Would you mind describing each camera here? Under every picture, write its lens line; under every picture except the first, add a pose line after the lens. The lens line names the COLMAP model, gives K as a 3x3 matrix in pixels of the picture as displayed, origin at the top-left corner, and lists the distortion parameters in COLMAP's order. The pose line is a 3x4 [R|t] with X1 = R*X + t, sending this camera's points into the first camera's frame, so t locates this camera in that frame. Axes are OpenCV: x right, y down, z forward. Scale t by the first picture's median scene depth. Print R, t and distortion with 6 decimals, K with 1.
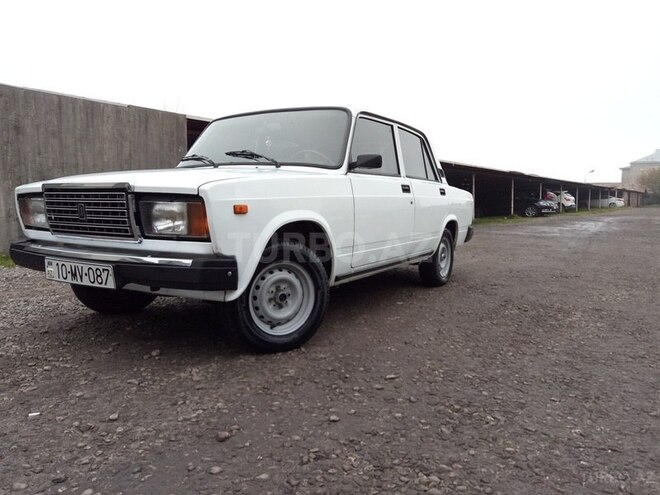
lens RADIAL K [[500.3, 0, 327.1], [0, 500.3, 246.1], [0, 0, 1]] dist [0.040274, -0.063933]
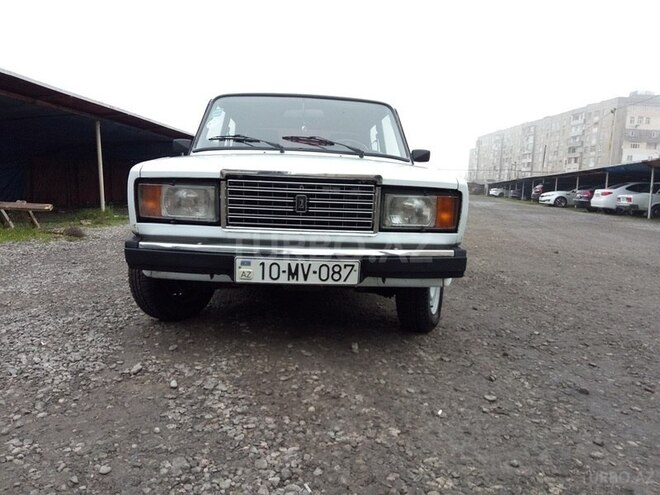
lens RADIAL K [[500.3, 0, 327.1], [0, 500.3, 246.1], [0, 0, 1]] dist [0.040274, -0.063933]
pose [[0.829355, -0.049041, 0.556566, -0.968067], [0.024057, 0.998351, 0.052120, -0.038625], [-0.558204, -0.029836, 0.829167, 0.229581]]
